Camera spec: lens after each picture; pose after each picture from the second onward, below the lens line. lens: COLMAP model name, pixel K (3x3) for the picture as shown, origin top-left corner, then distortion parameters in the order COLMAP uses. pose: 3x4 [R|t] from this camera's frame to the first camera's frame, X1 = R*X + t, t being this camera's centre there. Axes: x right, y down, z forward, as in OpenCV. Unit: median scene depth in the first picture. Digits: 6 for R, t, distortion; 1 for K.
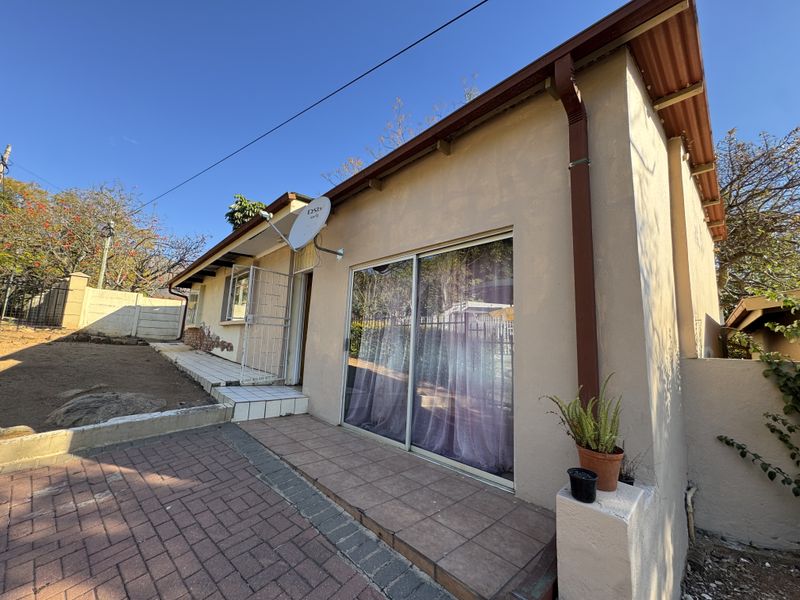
lens RADIAL K [[318.6, 0, 400.0], [0, 318.6, 300.0], [0, 0, 1]] dist [-0.002343, 0.000327]
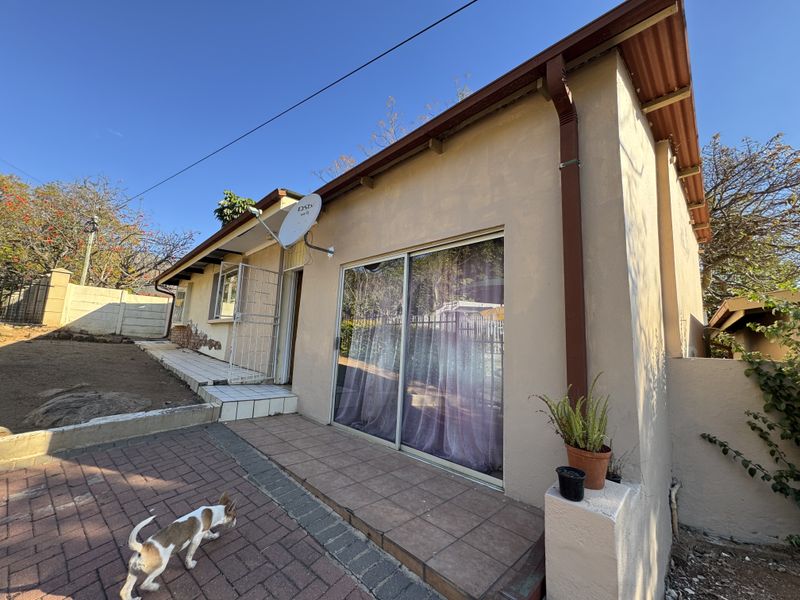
lens RADIAL K [[318.6, 0, 400.0], [0, 318.6, 300.0], [0, 0, 1]] dist [-0.002343, 0.000327]
pose [[0.999611, 0.006498, 0.027111, 0.001048], [-0.006586, 0.999973, 0.003141, 0.000652], [-0.027090, -0.003319, 0.999627, 0.004026]]
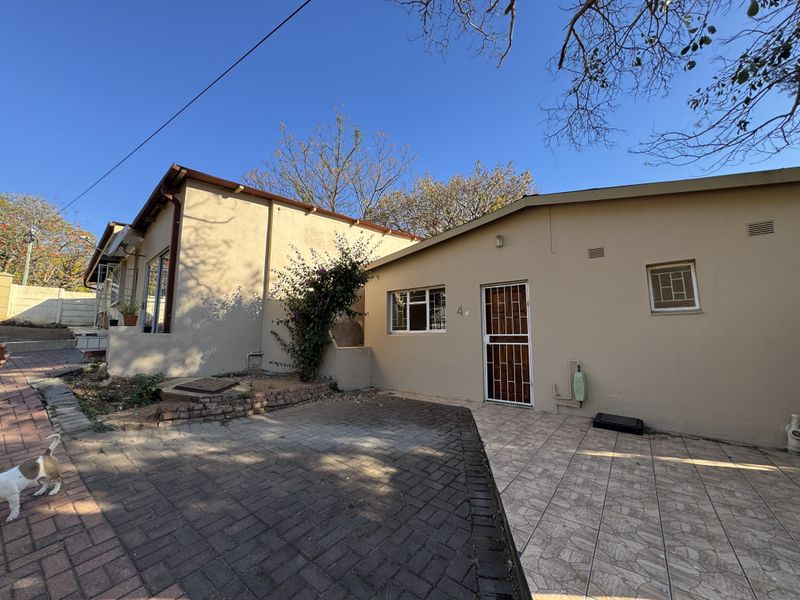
lens RADIAL K [[318.6, 0, 400.0], [0, 318.6, 300.0], [0, 0, 1]] dist [-0.002343, 0.000327]
pose [[0.996746, -0.034050, 0.073061, 1.305214], [0.032281, 0.999160, 0.025257, 0.118783], [-0.073860, -0.022816, 0.997008, -1.047625]]
